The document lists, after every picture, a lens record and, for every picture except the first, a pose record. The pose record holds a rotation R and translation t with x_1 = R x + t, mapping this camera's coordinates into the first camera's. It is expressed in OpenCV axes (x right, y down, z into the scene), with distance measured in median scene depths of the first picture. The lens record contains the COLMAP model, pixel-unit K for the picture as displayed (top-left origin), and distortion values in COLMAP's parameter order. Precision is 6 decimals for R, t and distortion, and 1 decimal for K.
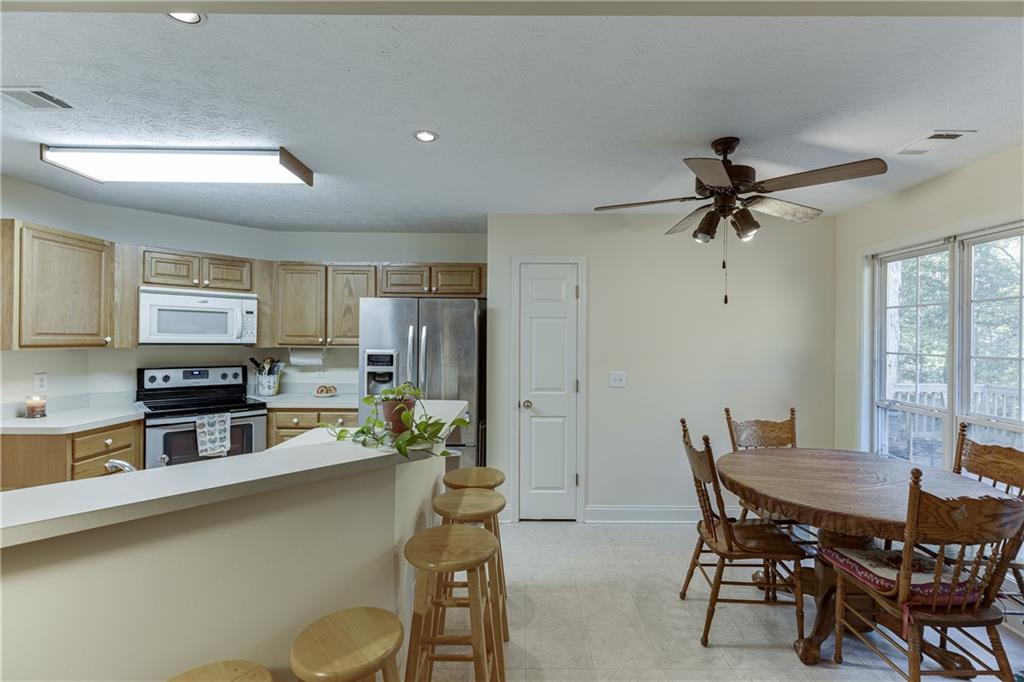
lens RADIAL K [[458.4, 0, 526.0], [0, 458.4, 339.5], [0, 0, 1]] dist [0.000622, -0.000444]
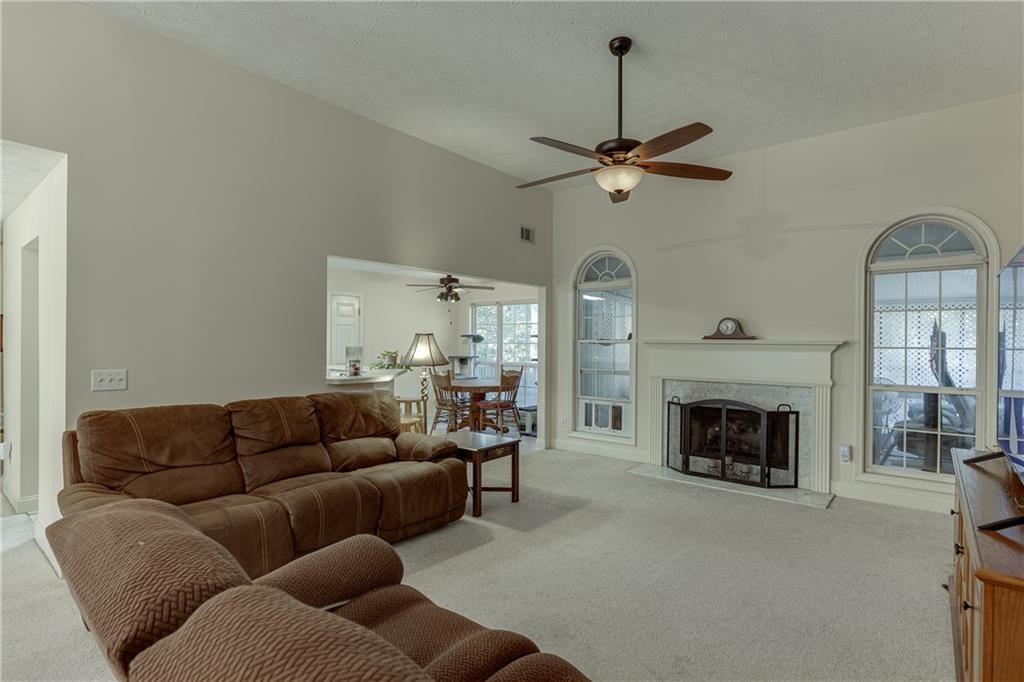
lens RADIAL K [[499.1, 0, 519.2], [0, 499.1, 342.2], [0, 0, 1]] dist [-0.038912, 0.000129]
pose [[0.631365, 0.000918, 0.775485, -1.073298], [-0.002787, 0.999996, 0.001086, 0.017528], [-0.775481, -0.002847, 0.631365, -0.823304]]
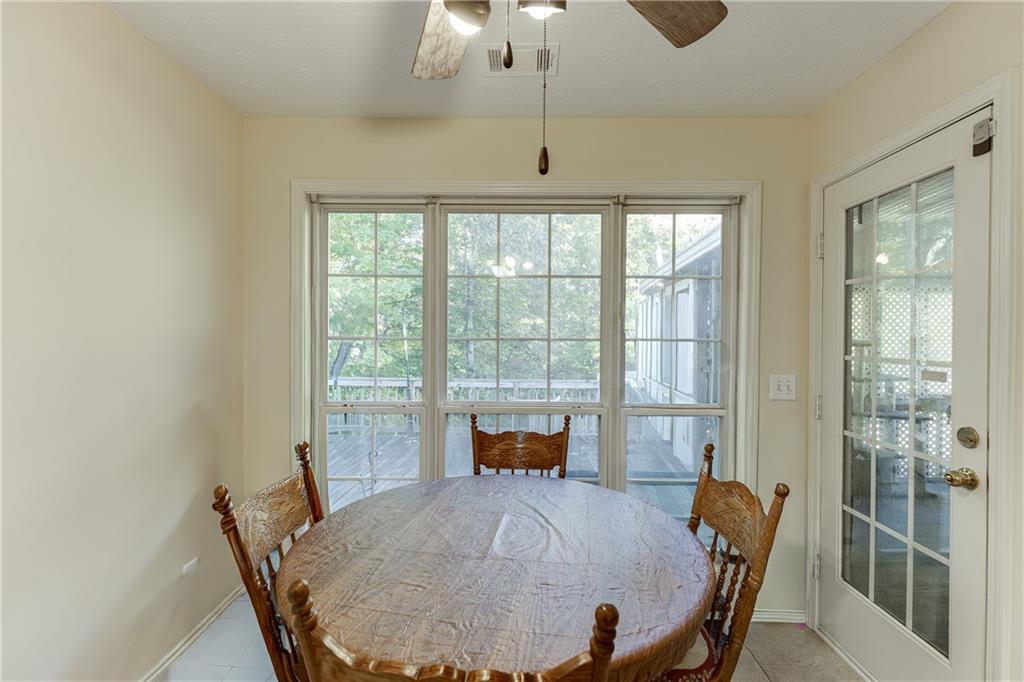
lens RADIAL K [[458.4, 0, 526.0], [0, 458.4, 339.5], [0, 0, 1]] dist [0.000622, -0.000444]
pose [[-0.000289, -0.005675, 0.999984, 0.060799], [-0.001649, 0.999983, 0.005675, 0.025256], [-0.999999, -0.001647, -0.000299, 0.623951]]
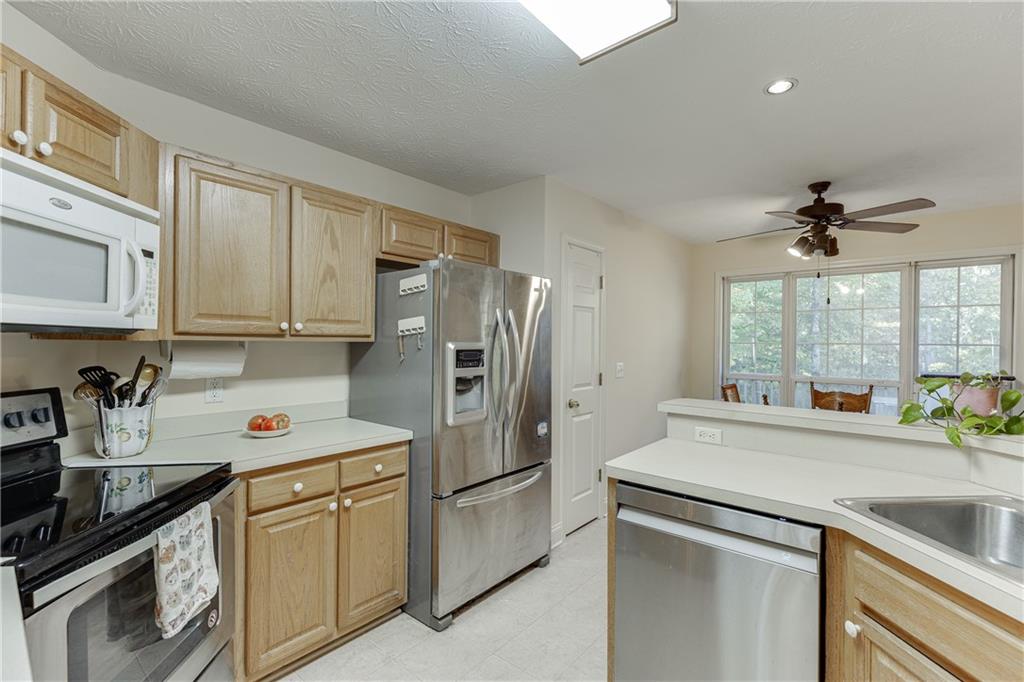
lens RADIAL K [[454.2, 0, 518.5], [0, 454.2, 342.8], [0, 0, 1]] dist [0.002713, -0.000441]
pose [[0.645992, -0.005360, 0.763326, -0.736276], [-0.001243, 0.999967, 0.008073, 0.017255], [-0.763343, -0.006164, 0.645963, 0.511287]]
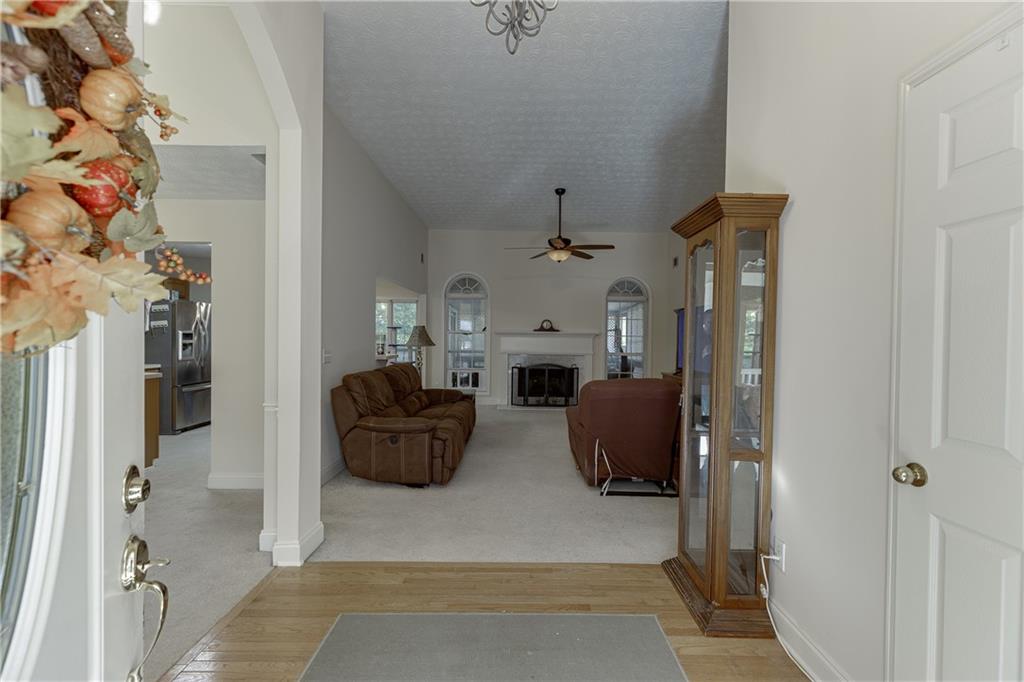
lens RADIAL K [[454.2, 0, 518.5], [0, 454.2, 342.8], [0, 0, 1]] dist [0.002713, -0.000441]
pose [[-0.008805, -0.022862, 0.999700, -1.989246], [-0.010344, 0.999687, 0.022771, 0.016075], [-0.999908, -0.010140, -0.009039, -0.239184]]
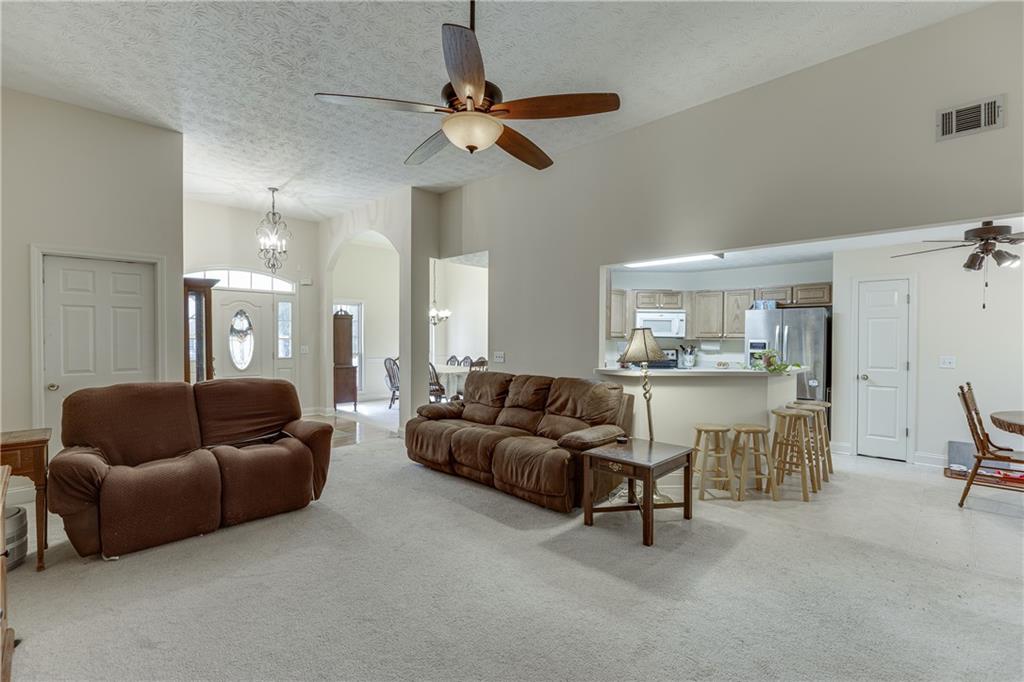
lens RADIAL K [[465.4, 0, 520.5], [0, 465.4, 342.7], [0, 0, 1]] dist [-0.004823, -0.000398]
pose [[0.722164, 0.003745, -0.691712, 0.237104], [0.000016, 0.999985, 0.005430, 0.022435], [0.691722, -0.003932, 0.722153, -0.847314]]
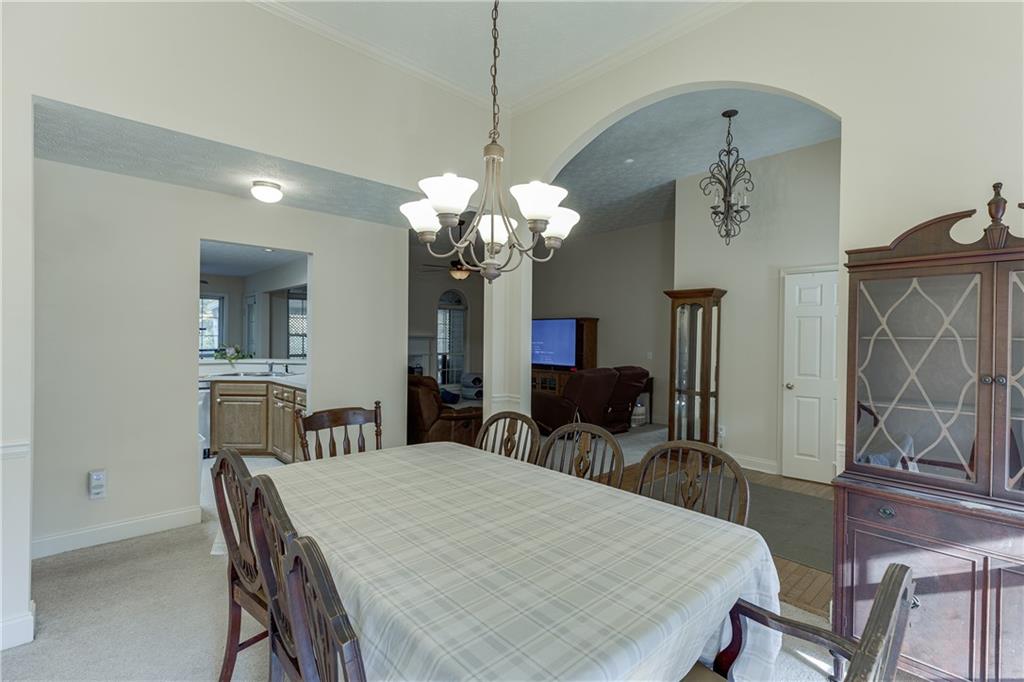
lens RADIAL K [[464.1, 0, 534.7], [0, 464.1, 340.5], [0, 0, 1]] dist [0.002538, 0.000010]
pose [[-0.697595, -0.022188, 0.716148, -2.054978], [-0.018154, 0.999747, 0.013291, -0.006694], [-0.716262, -0.003729, -0.697822, 0.839468]]
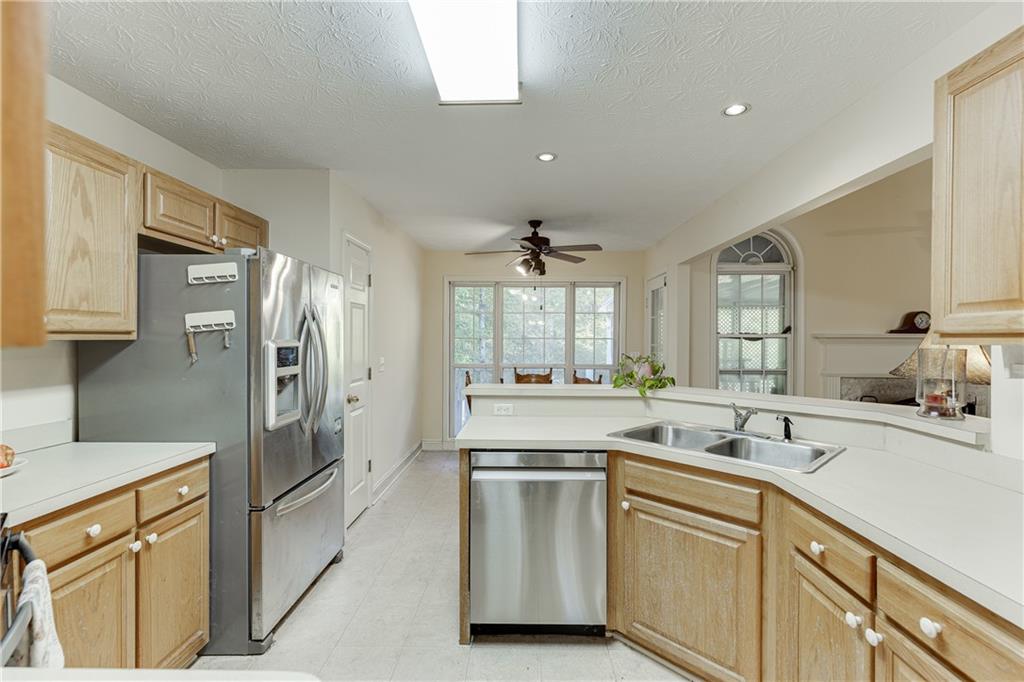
lens RADIAL K [[454.2, 0, 518.5], [0, 454.2, 342.8], [0, 0, 1]] dist [0.002713, -0.000441]
pose [[0.017693, -0.019575, 0.999652, -0.885999], [-0.002858, 0.999803, 0.019628, 0.013353], [-0.999839, -0.003205, 0.017634, 0.654081]]
